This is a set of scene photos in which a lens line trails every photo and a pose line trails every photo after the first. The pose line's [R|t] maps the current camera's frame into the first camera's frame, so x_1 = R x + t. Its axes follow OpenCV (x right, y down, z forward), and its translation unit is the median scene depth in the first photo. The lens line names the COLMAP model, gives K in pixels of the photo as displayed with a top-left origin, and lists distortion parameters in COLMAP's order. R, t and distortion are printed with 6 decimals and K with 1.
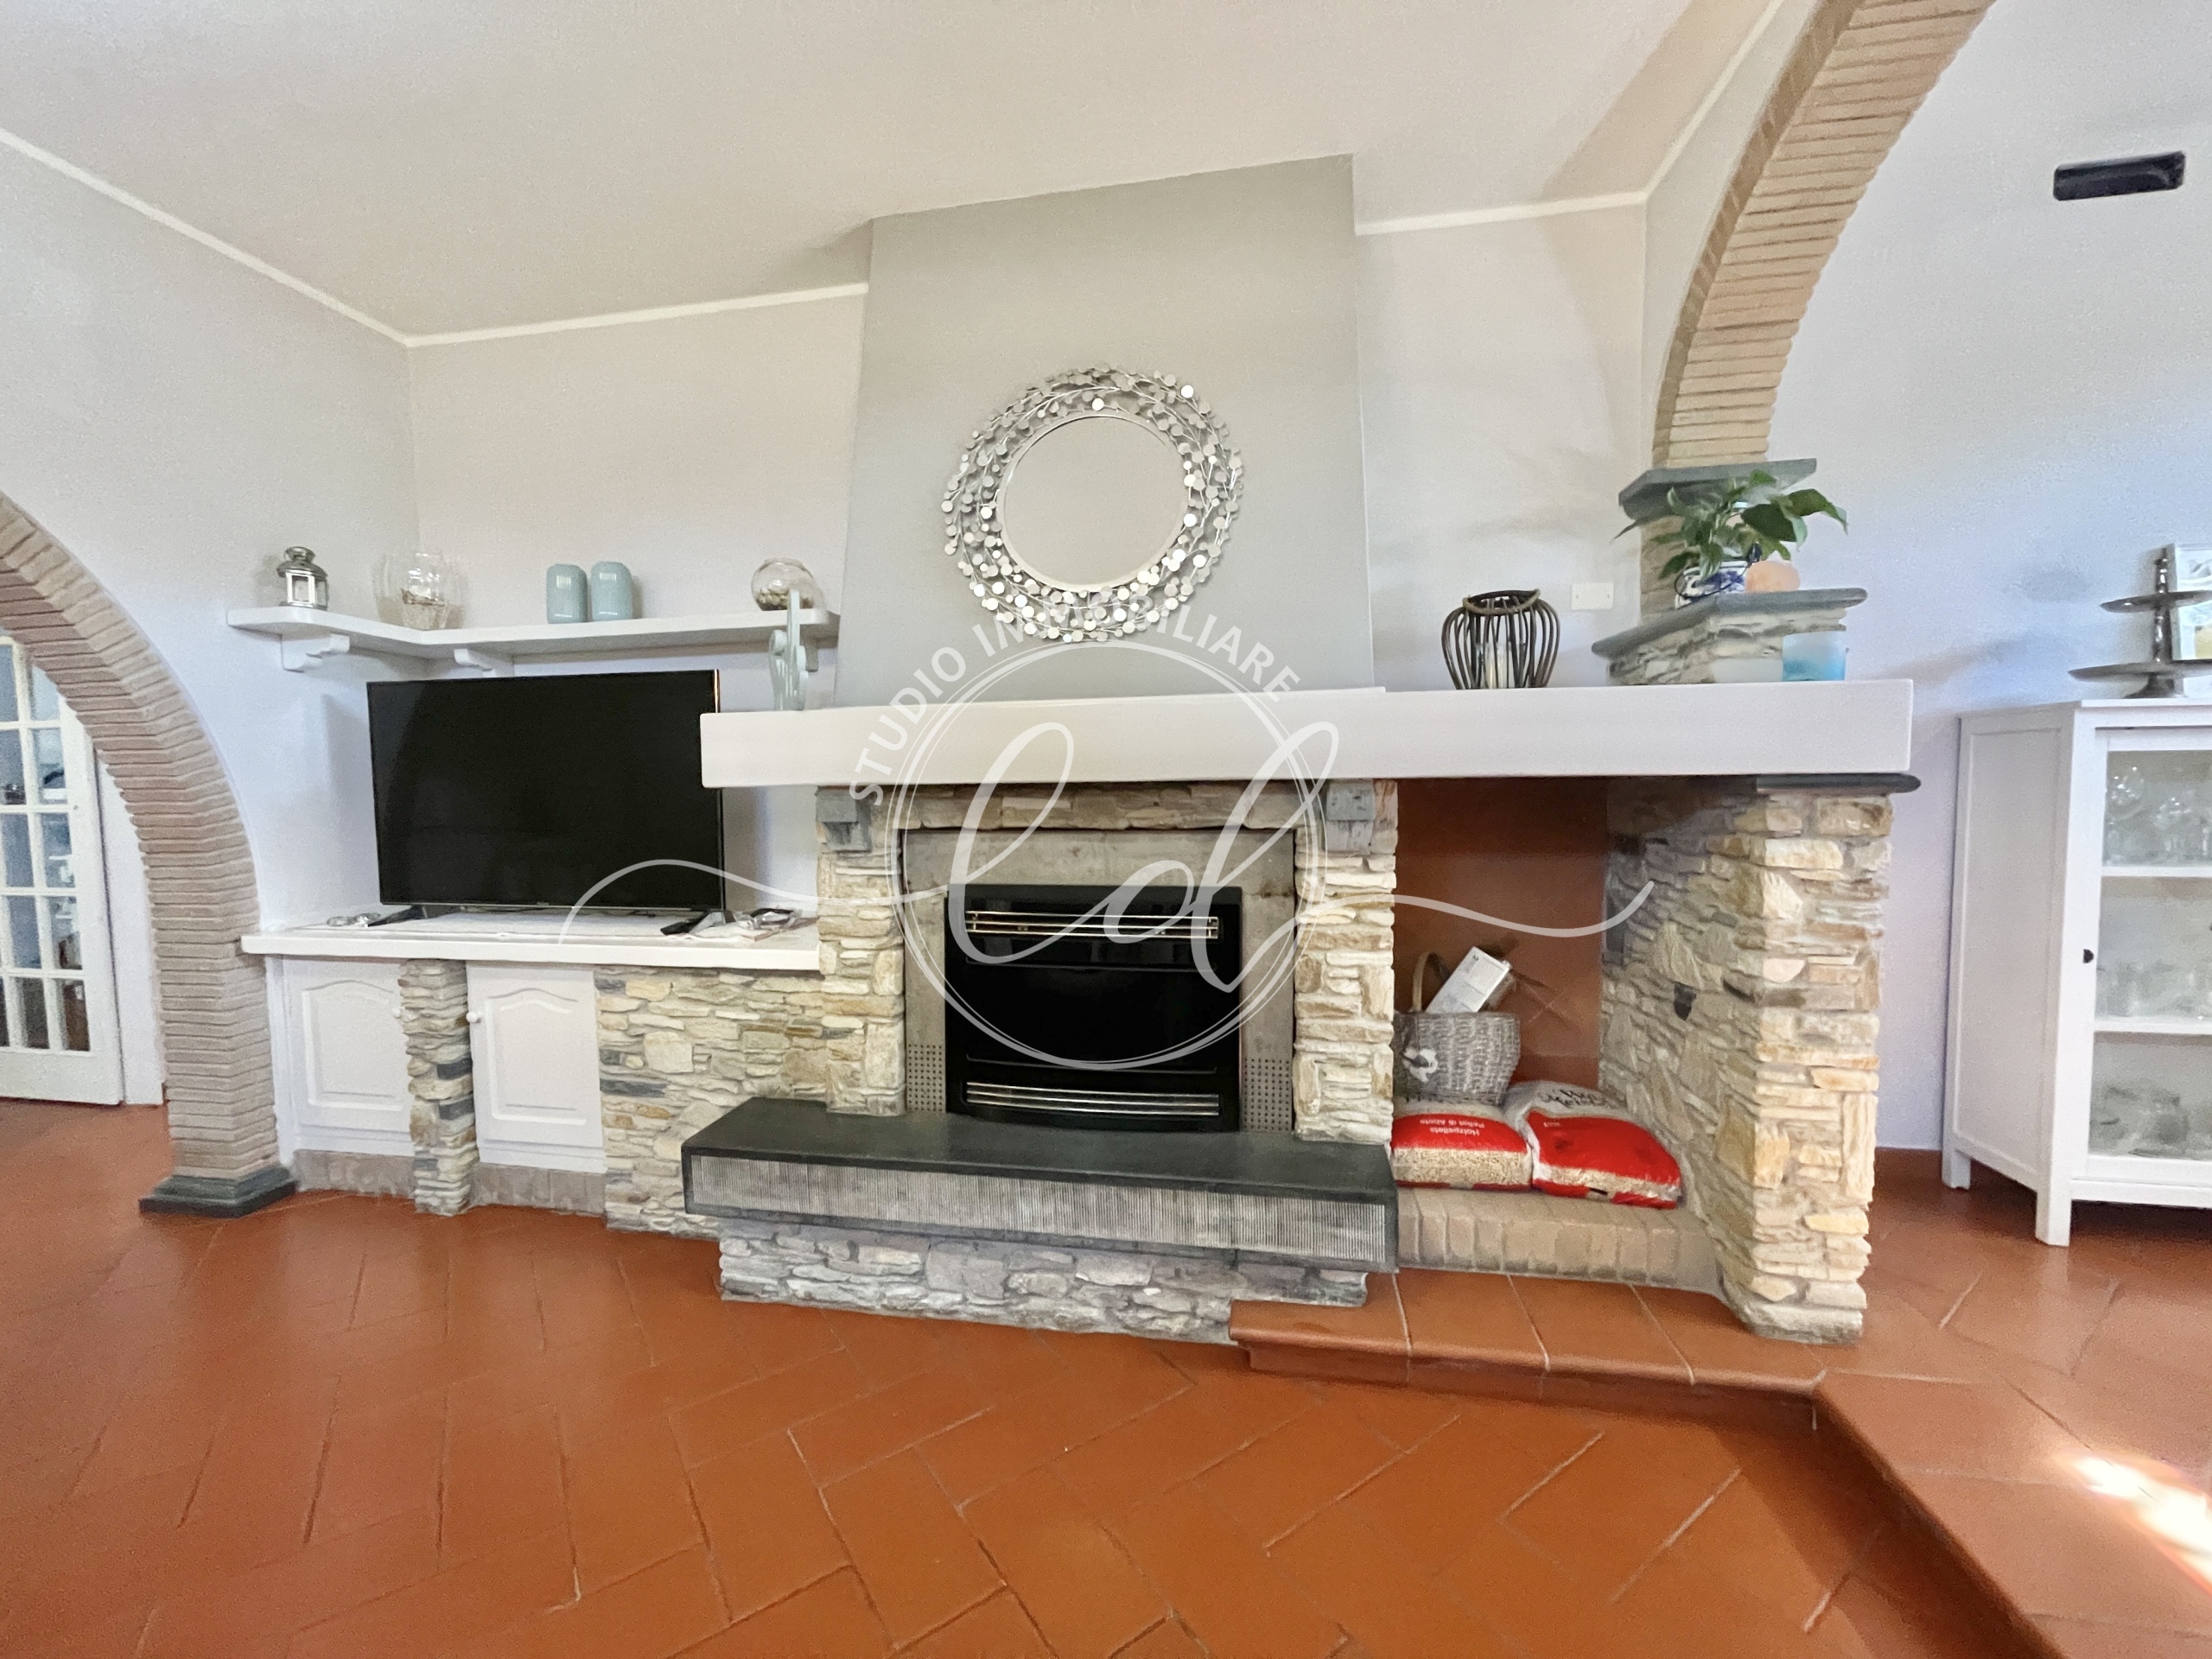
lens RADIAL K [[892.9, 0, 1091.0], [0, 892.9, 832.9], [0, 0, 1]] dist [-0.002022, 0.000598]
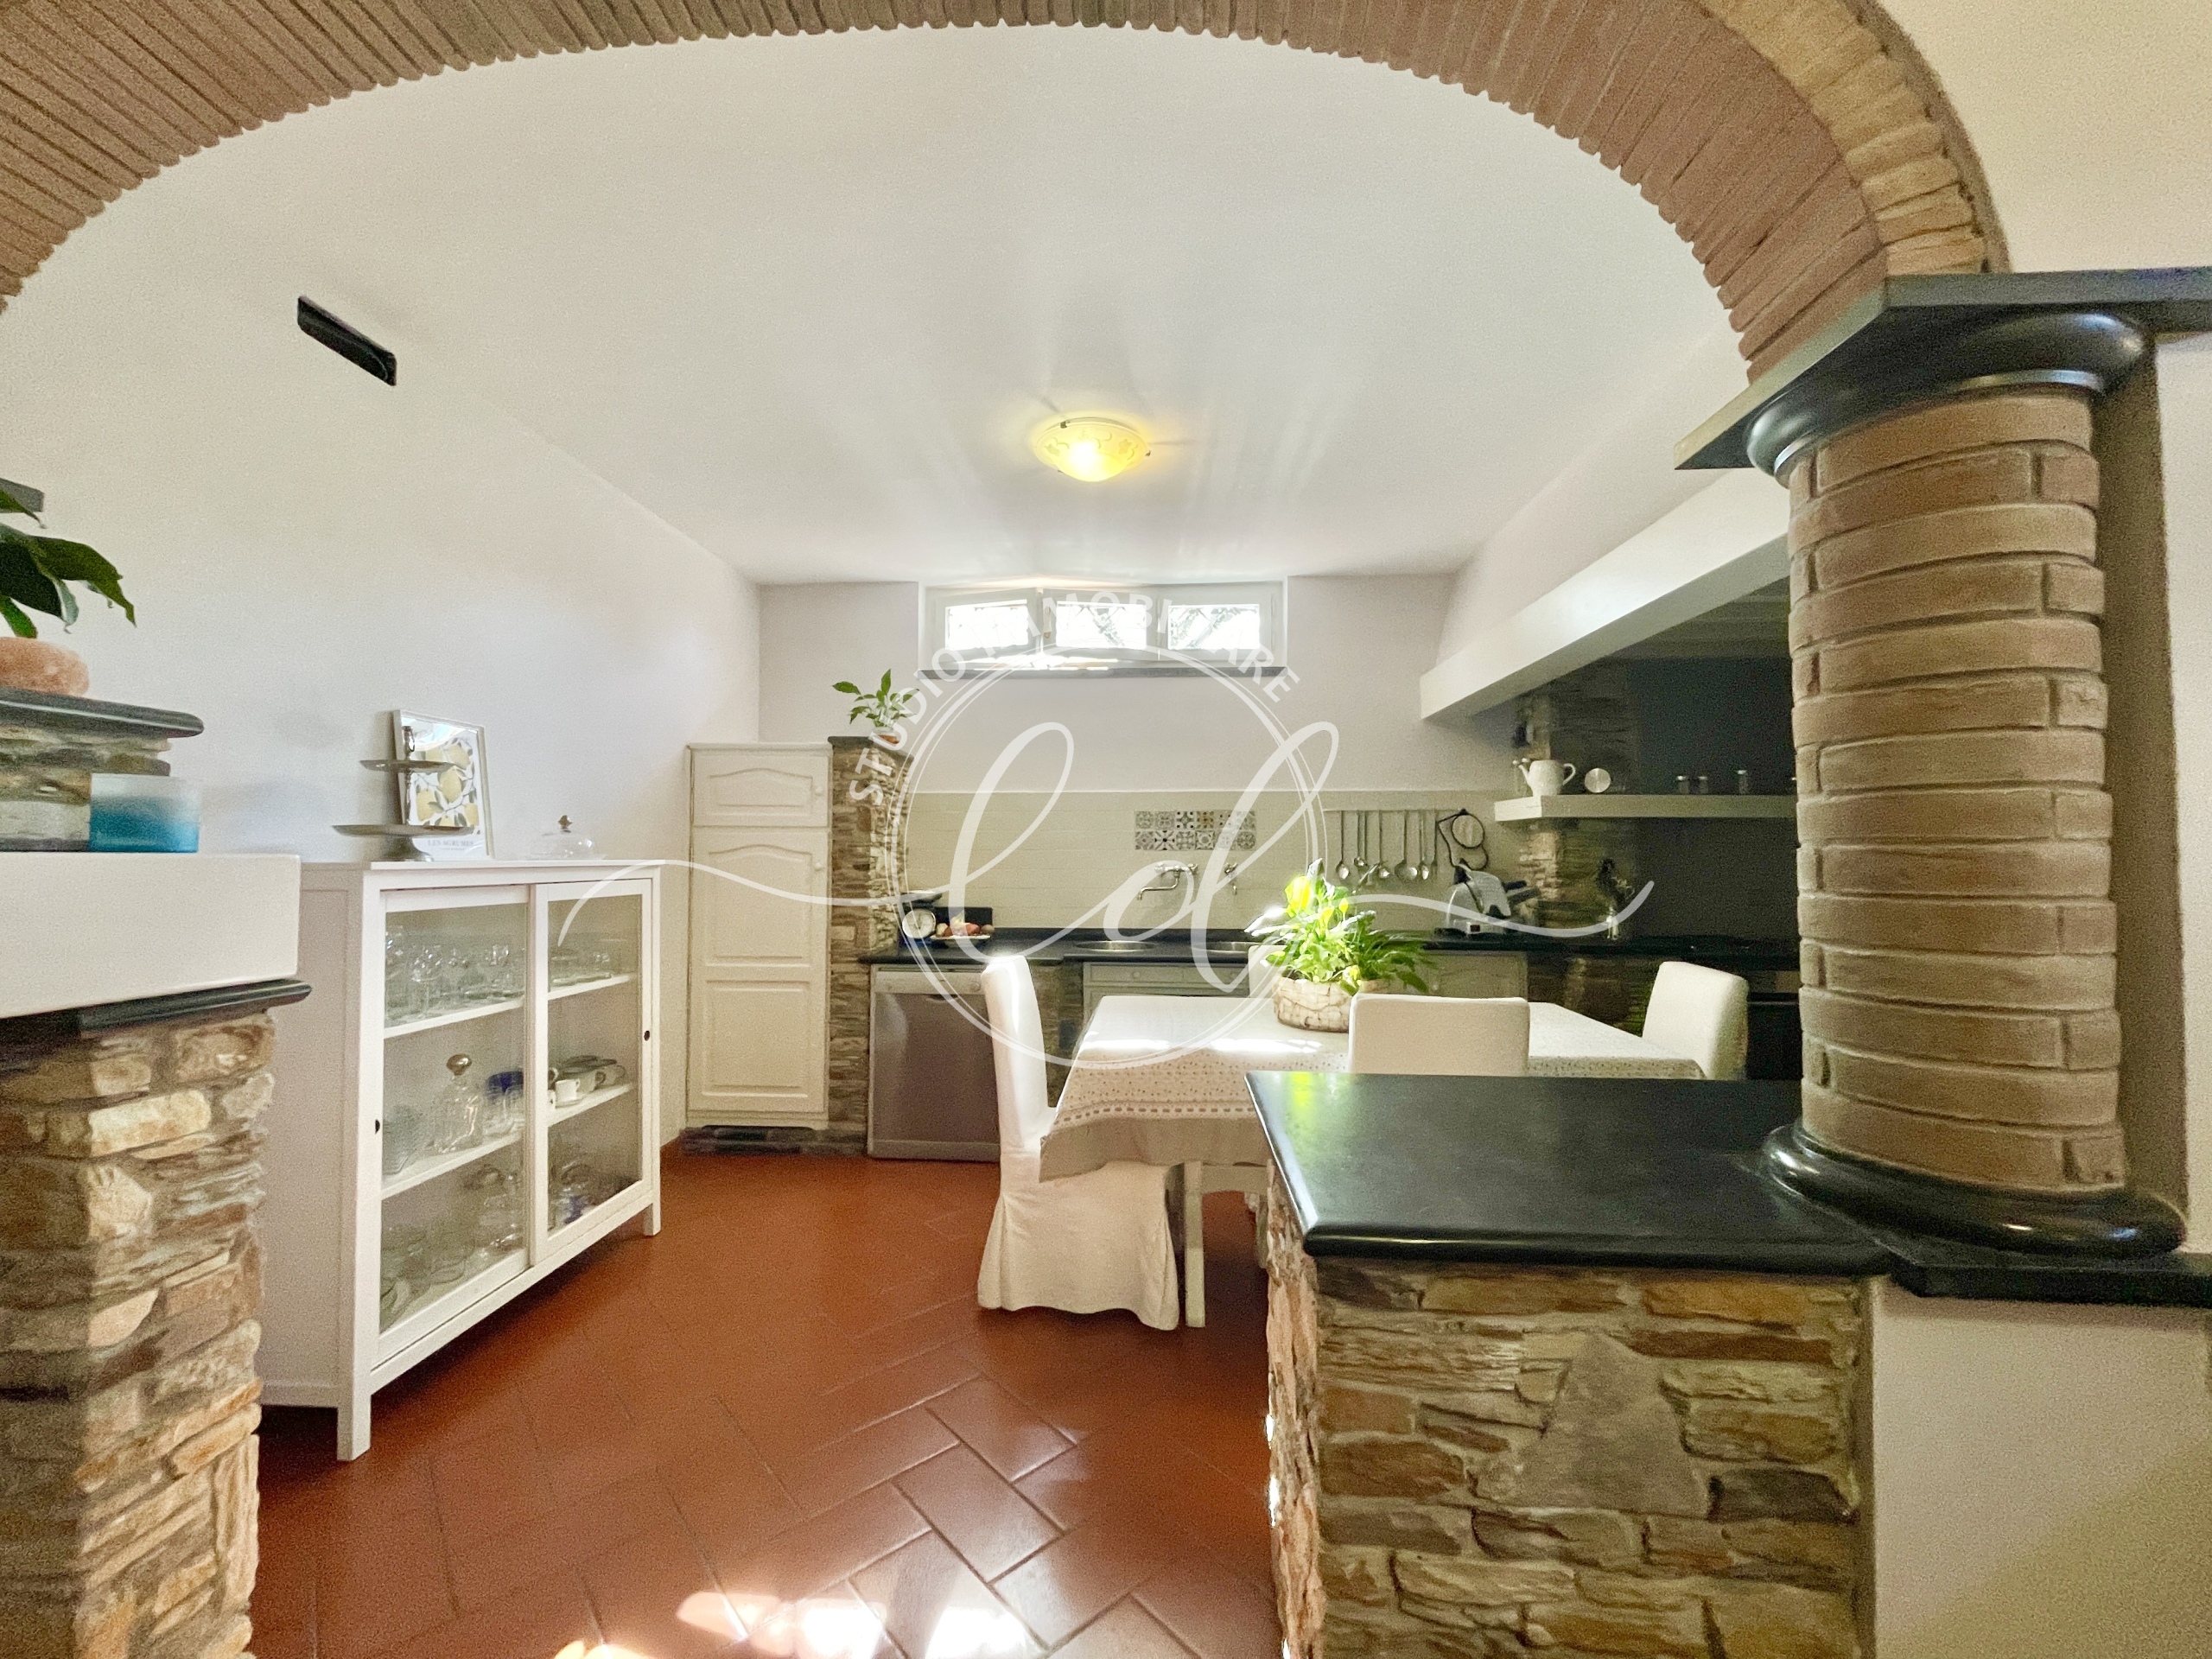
lens RADIAL K [[892.9, 0, 1094.5], [0, 892.9, 832.6], [0, 0, 1]] dist [-0.002022, 0.000598]
pose [[-0.112815, 0.038247, 0.992880, 0.062876], [0.059165, 0.997744, -0.031712, -0.094986], [-0.991853, 0.055166, -0.114823, 0.306042]]
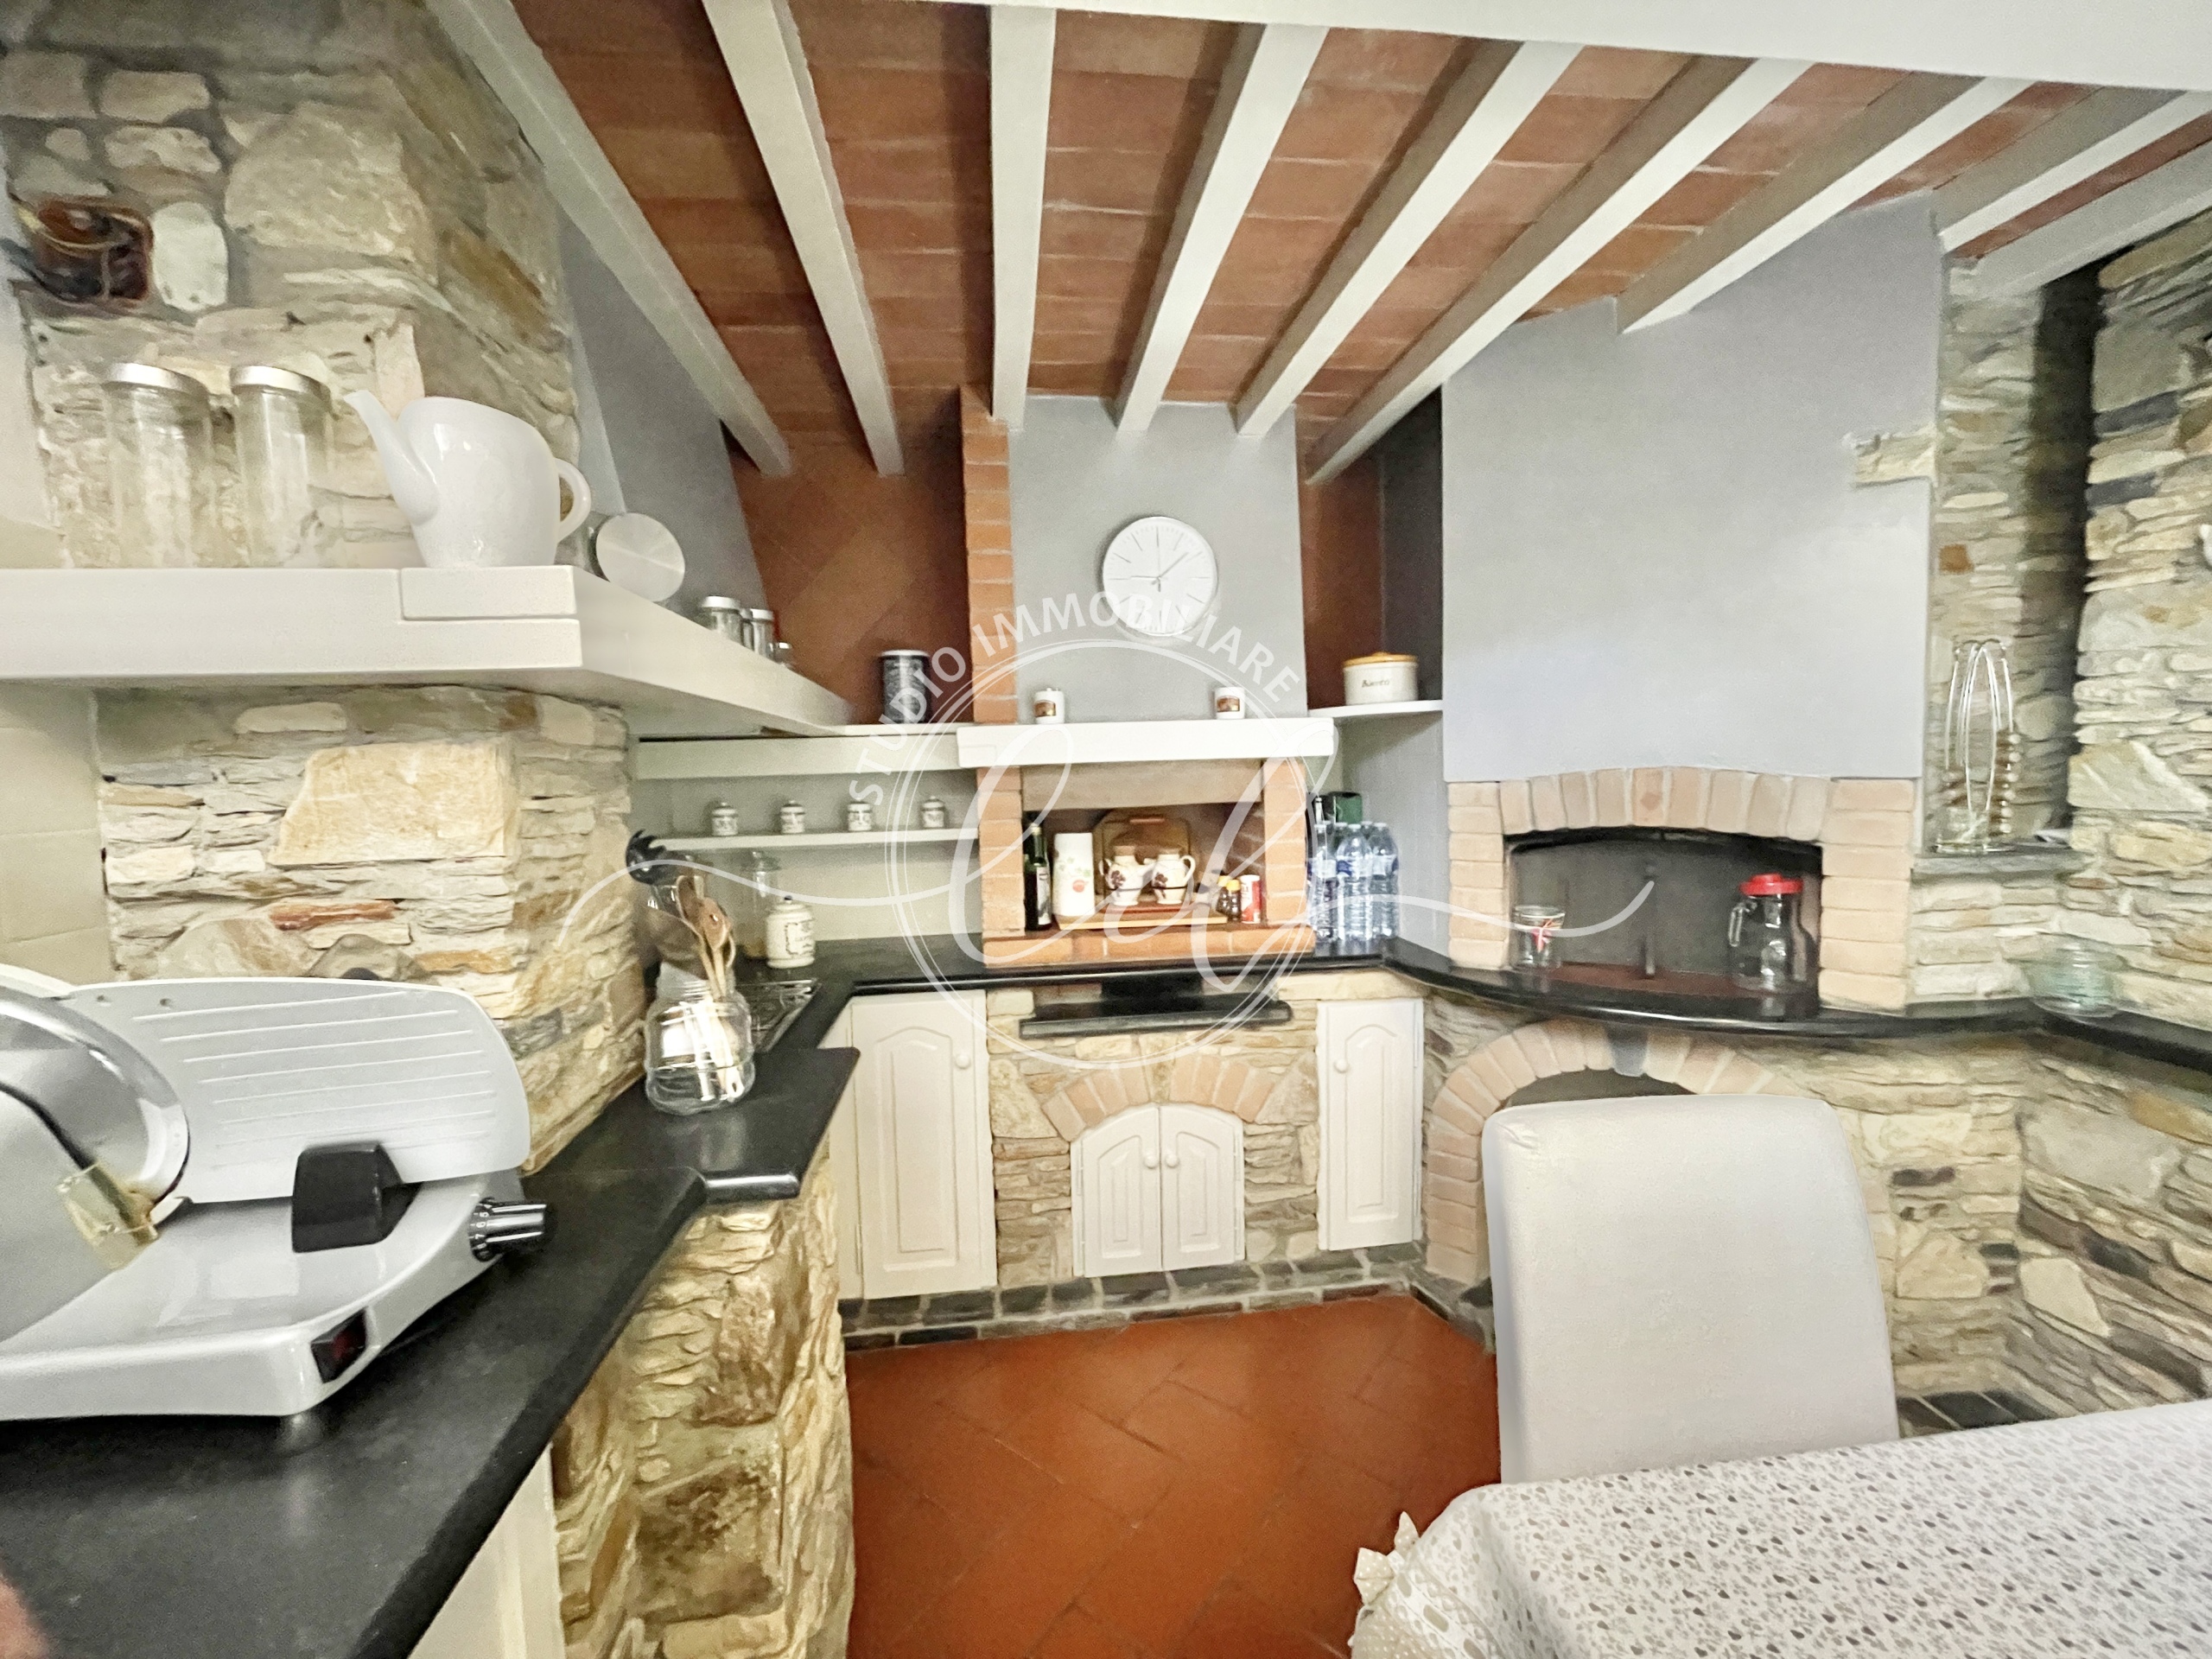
lens RADIAL K [[892.9, 0, 1094.2], [0, 892.9, 832.9], [0, 0, 1]] dist [-0.002022, 0.000598]
pose [[-0.955833, 0.063636, -0.286938, 1.593063], [0.024693, 0.990214, 0.137352, -0.106143], [0.292870, 0.124201, -0.948051, -0.326124]]
